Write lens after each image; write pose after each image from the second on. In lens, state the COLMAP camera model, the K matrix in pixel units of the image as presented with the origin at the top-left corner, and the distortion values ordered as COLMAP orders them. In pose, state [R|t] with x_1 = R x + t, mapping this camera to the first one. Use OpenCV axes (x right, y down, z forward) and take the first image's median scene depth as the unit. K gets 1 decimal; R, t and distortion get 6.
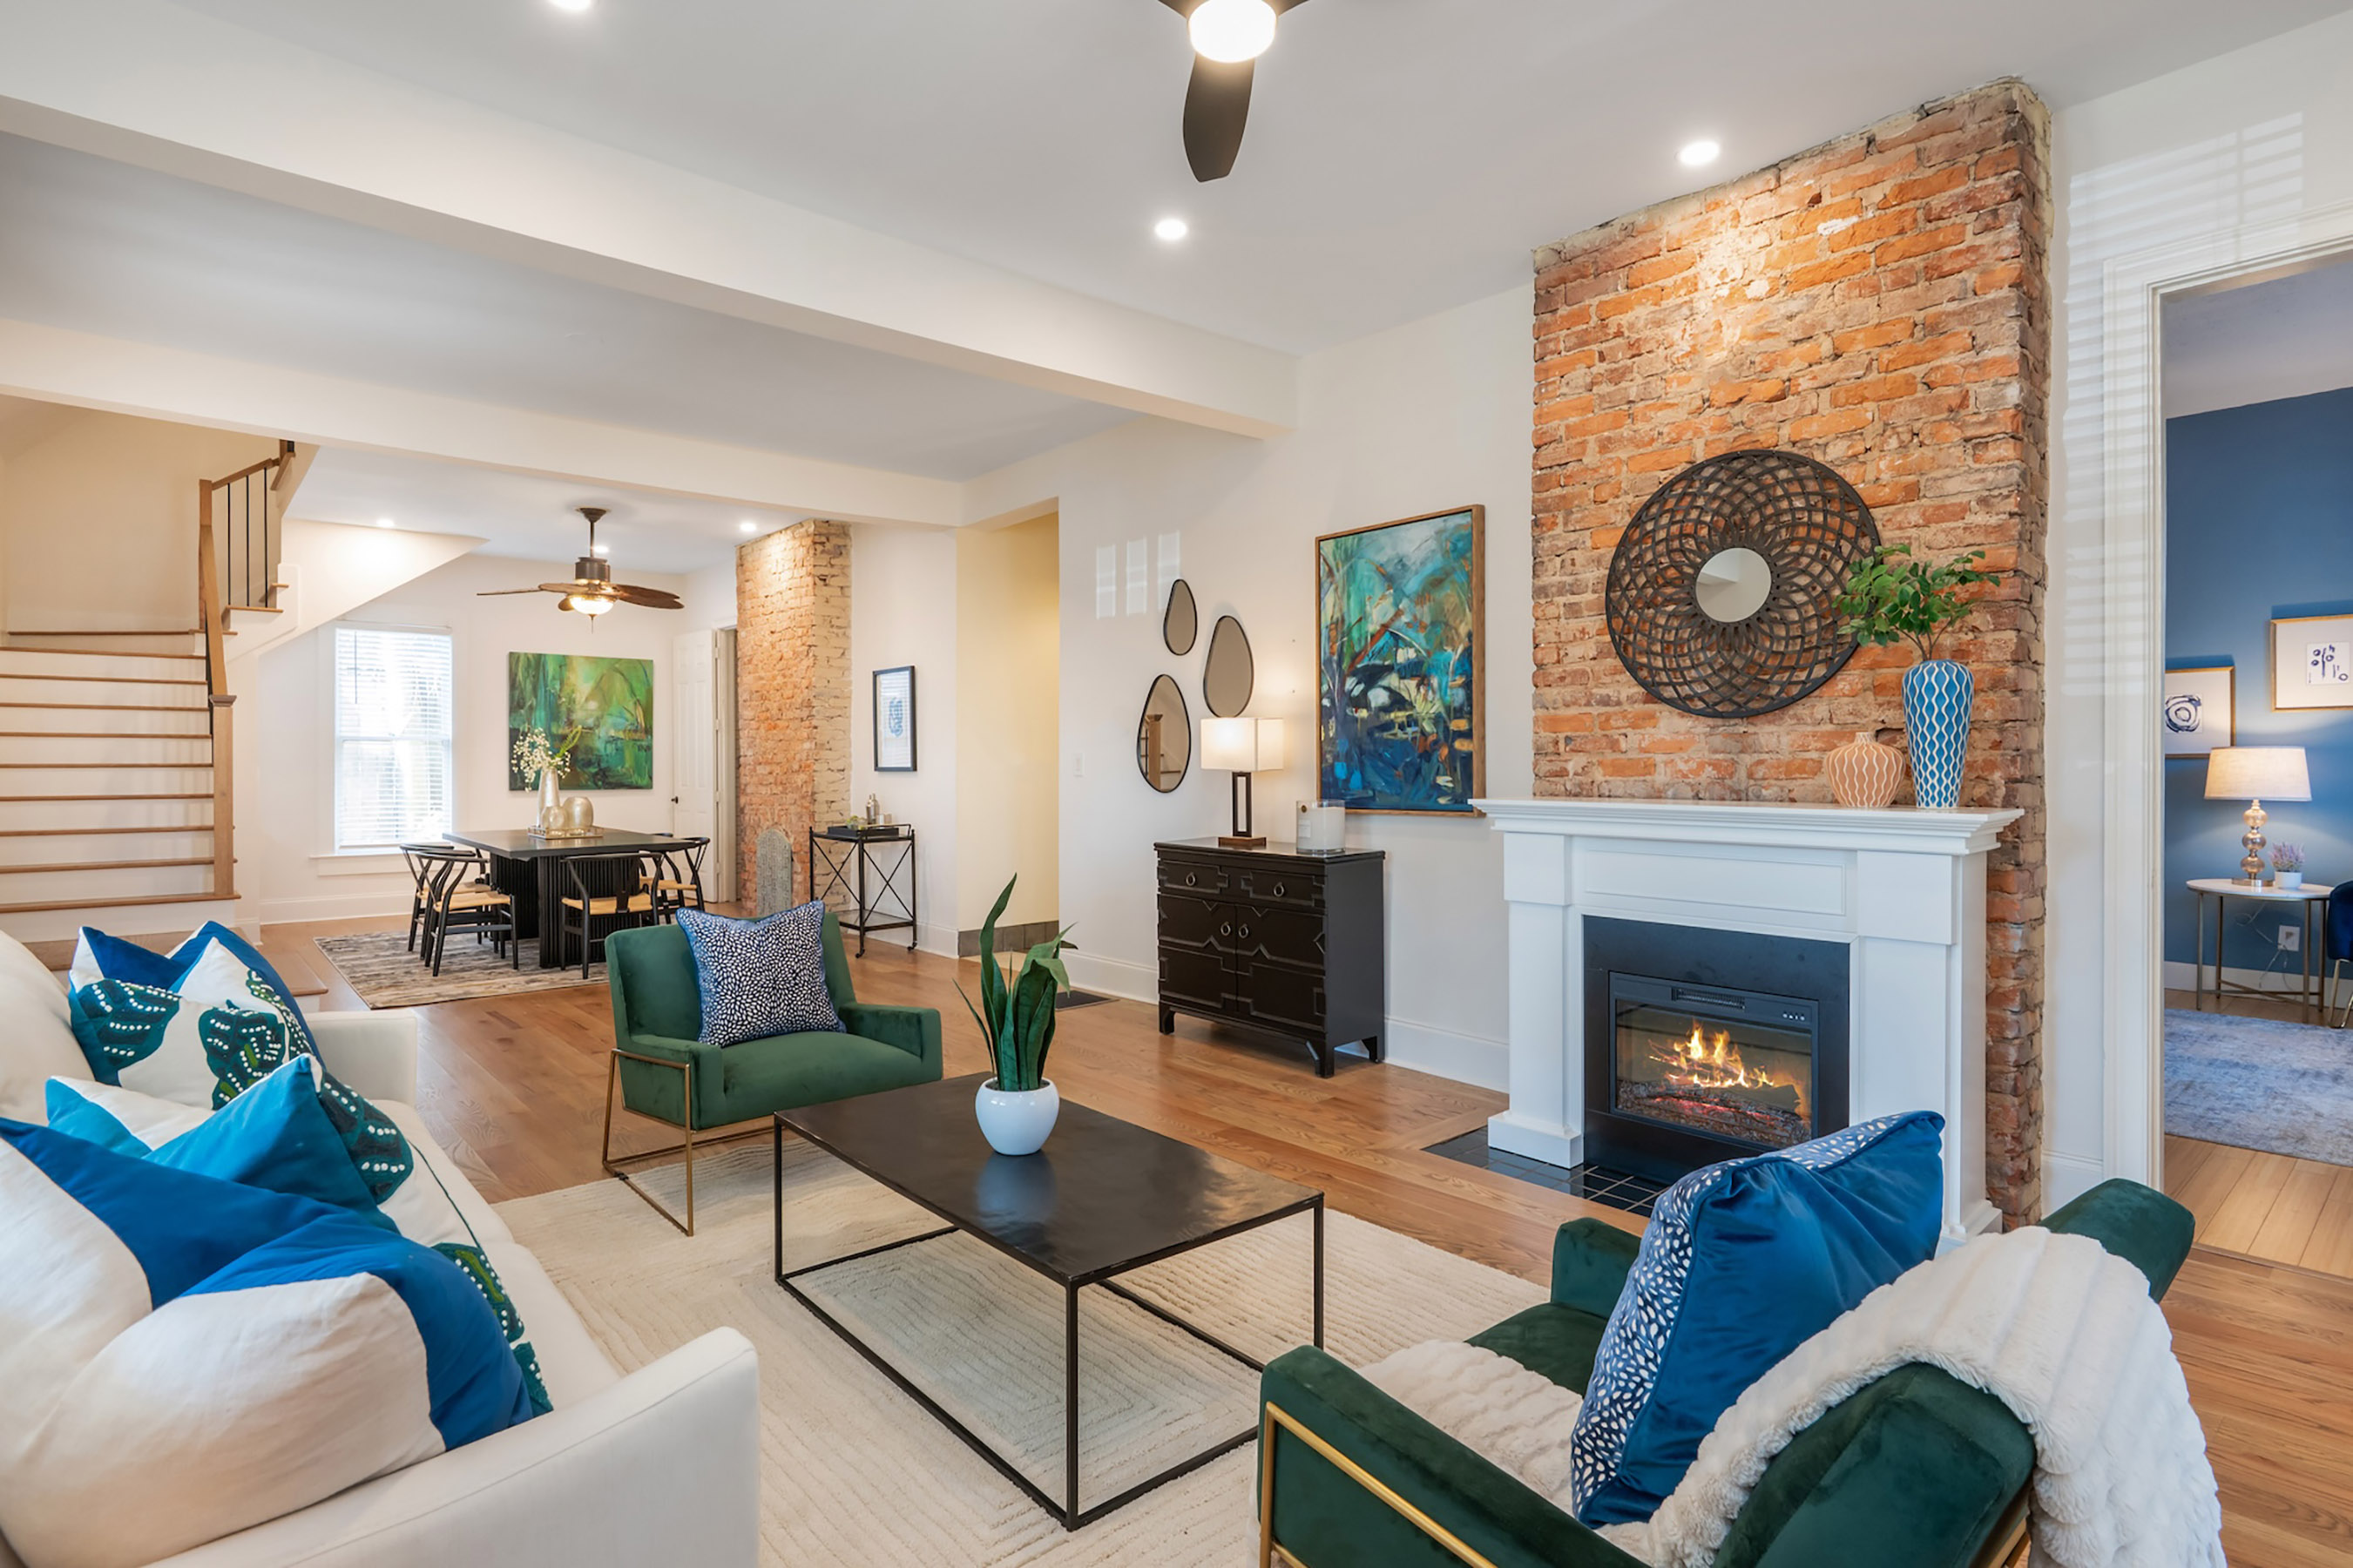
lens RADIAL K [[1194.7, 0, 1130.5], [0, 1194.7, 762.4], [0, 0, 1]] dist [0.006096, -0.008778]
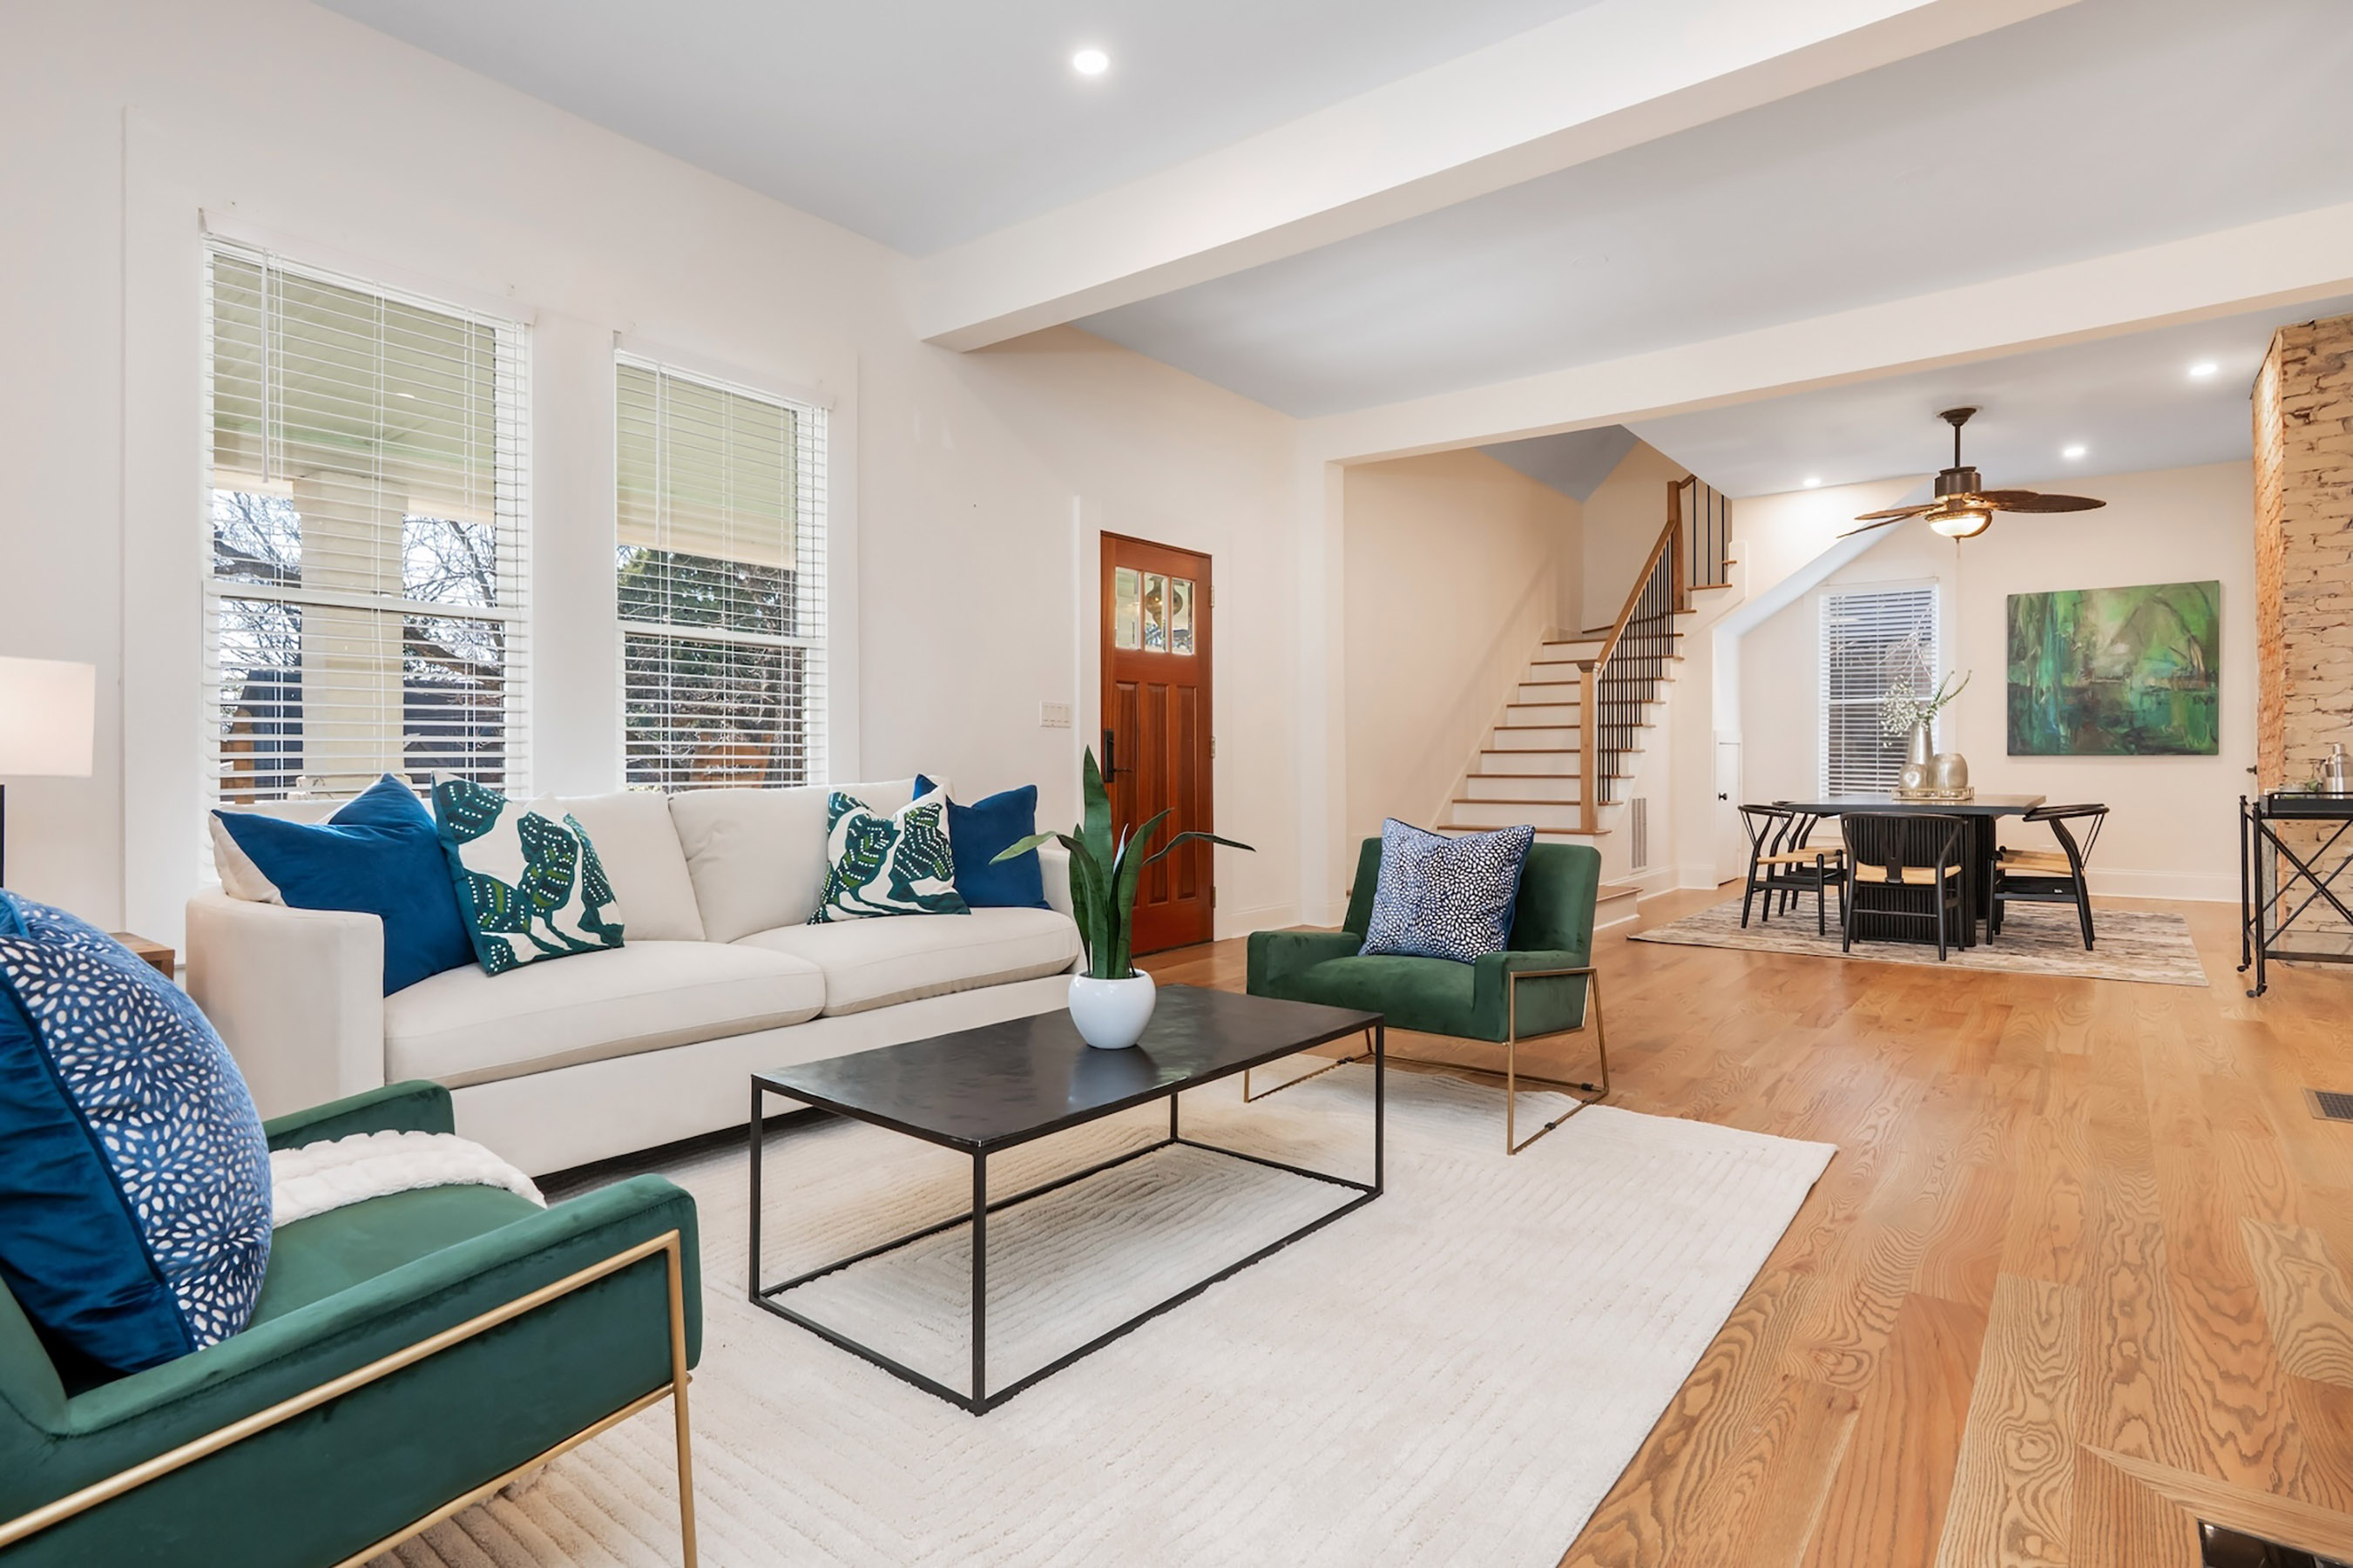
lens RADIAL K [[1194.7, 0, 1154.5], [0, 1194.7, 768.1], [0, 0, 1]] dist [0.006096, -0.008778]
pose [[0.198234, 0.004859, -0.980143, 0.435062], [0.002597, 0.999982, 0.005483, 0.055560], [0.980151, -0.003632, 0.198218, 0.454194]]
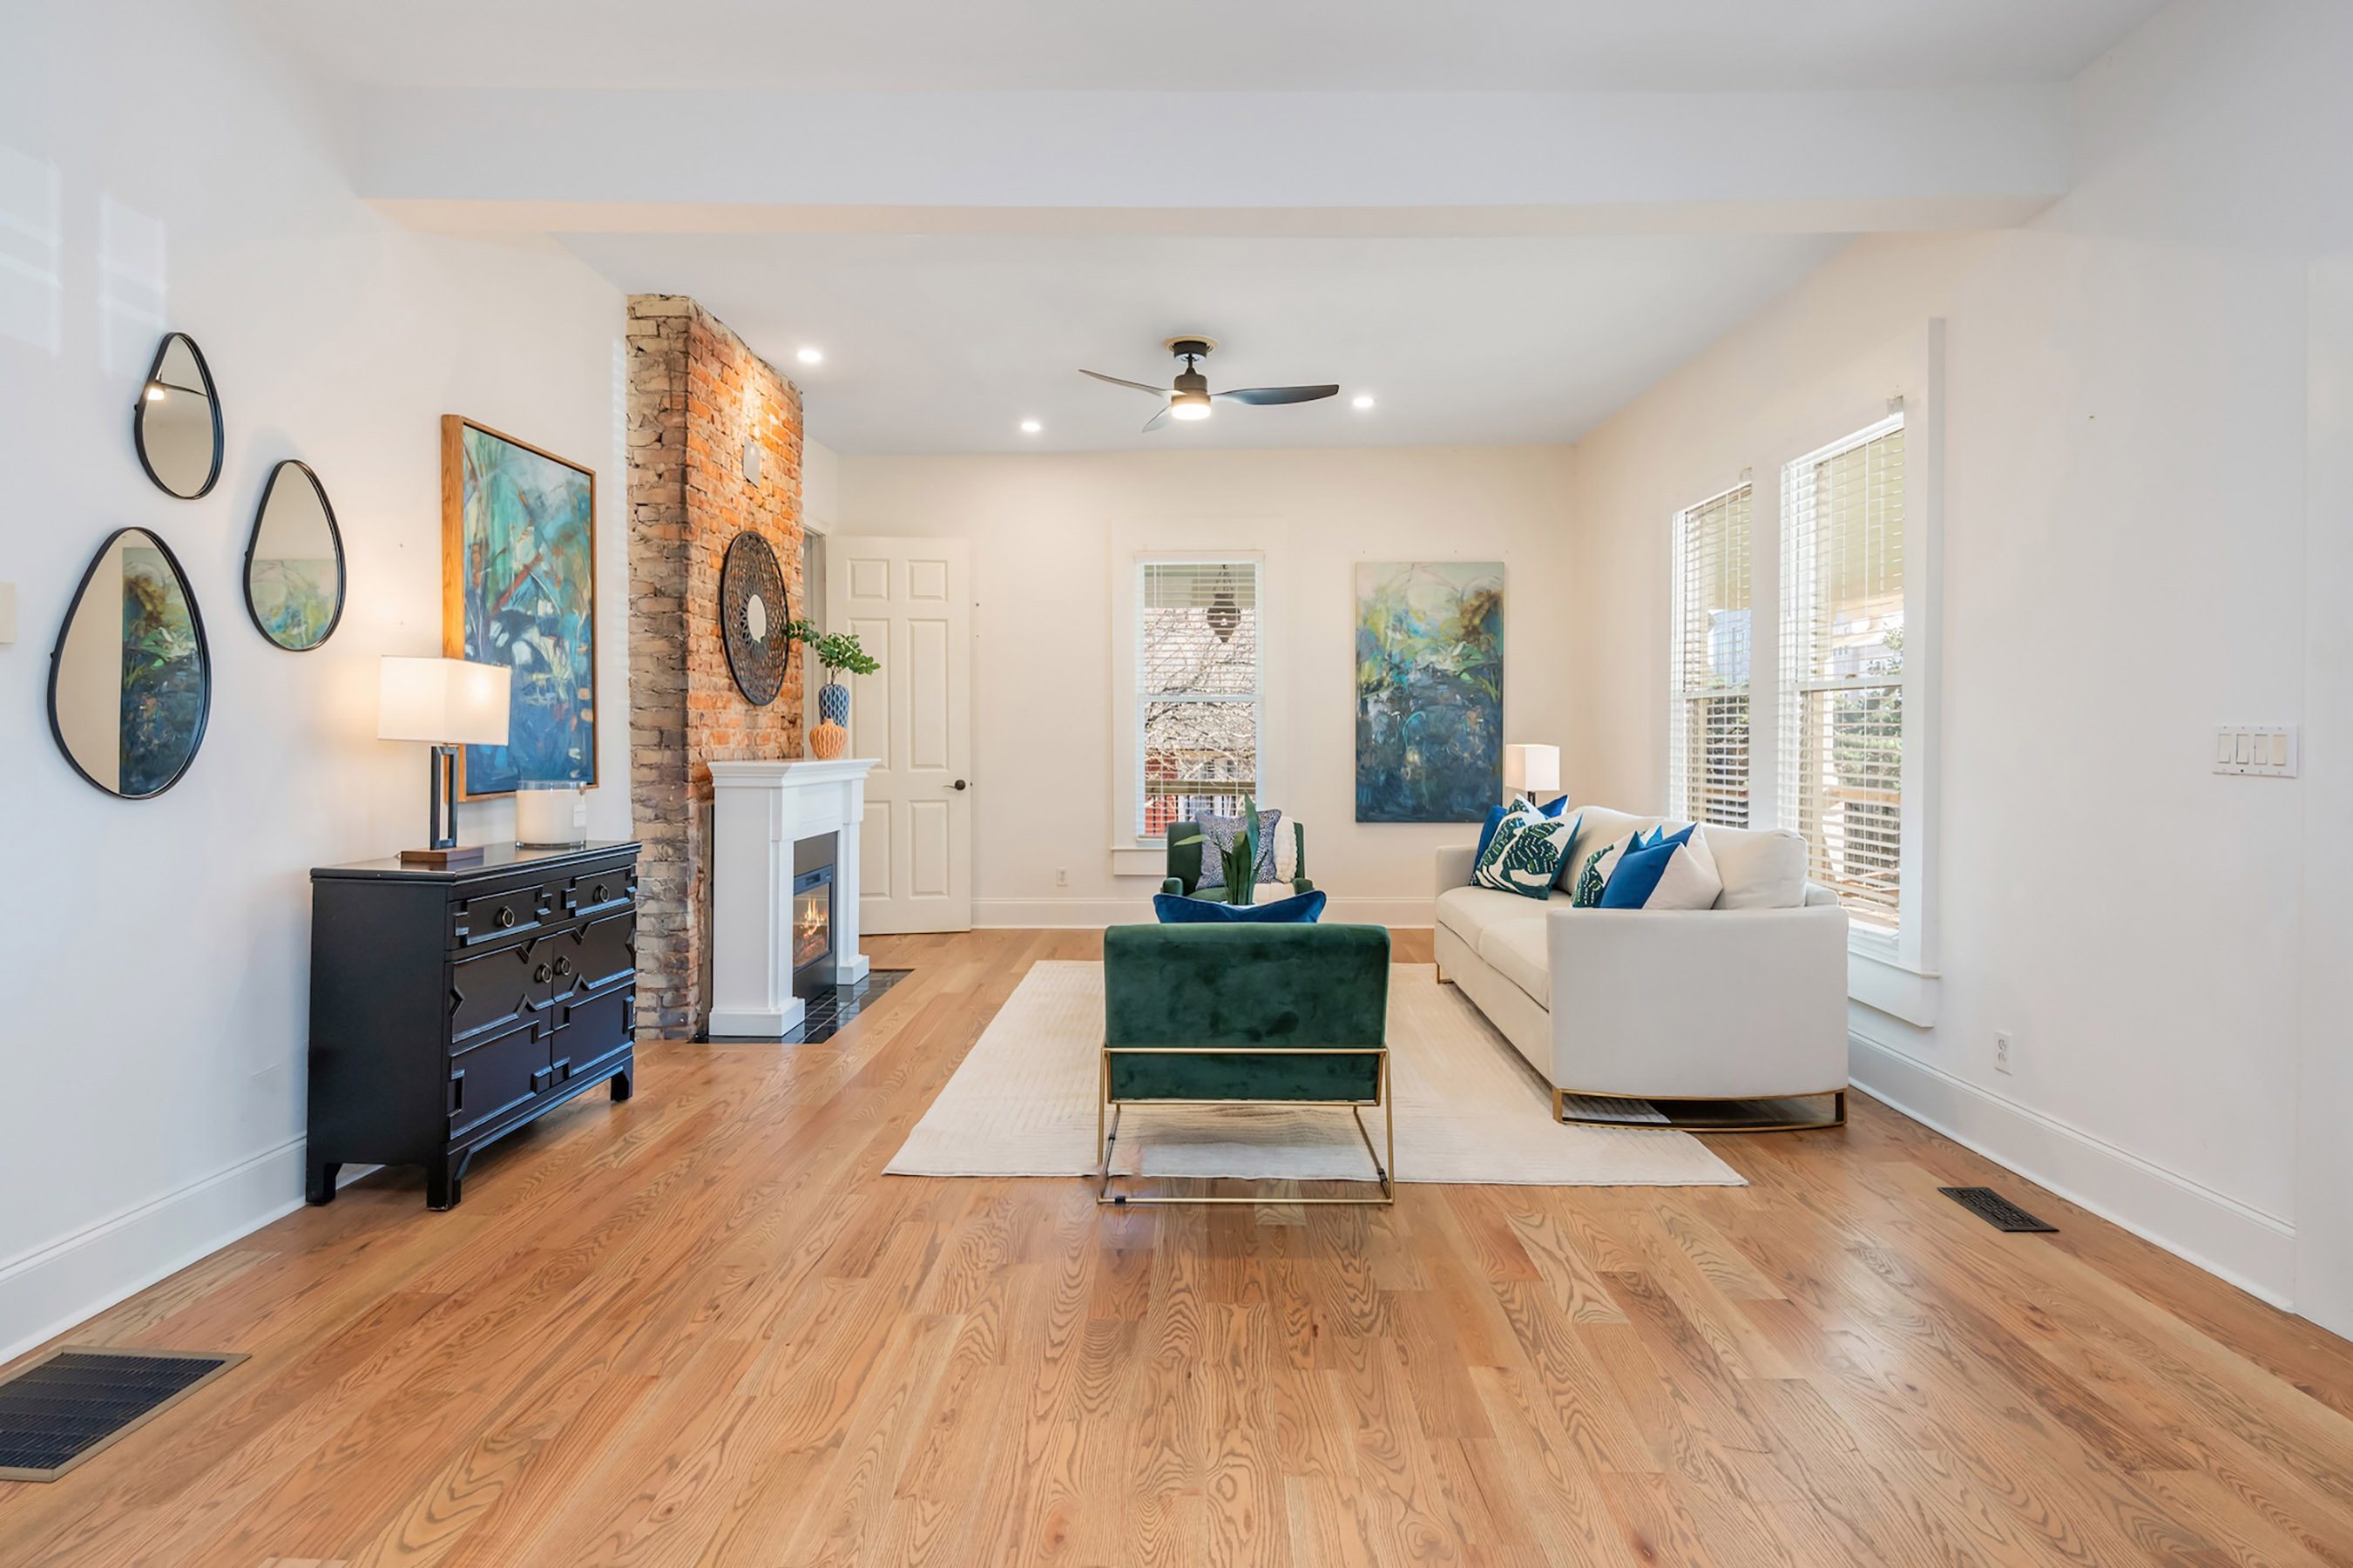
lens RADIAL K [[1194.7, 0, 1193.0], [0, 1194.7, 745.1], [0, 0, 1]] dist [0.006096, -0.008778]
pose [[-0.761081, -0.000167, 0.648656, -0.668241], [0.002919, 0.999989, 0.003682, 0.006727], [-0.648650, 0.004696, -0.761073, 1.317573]]
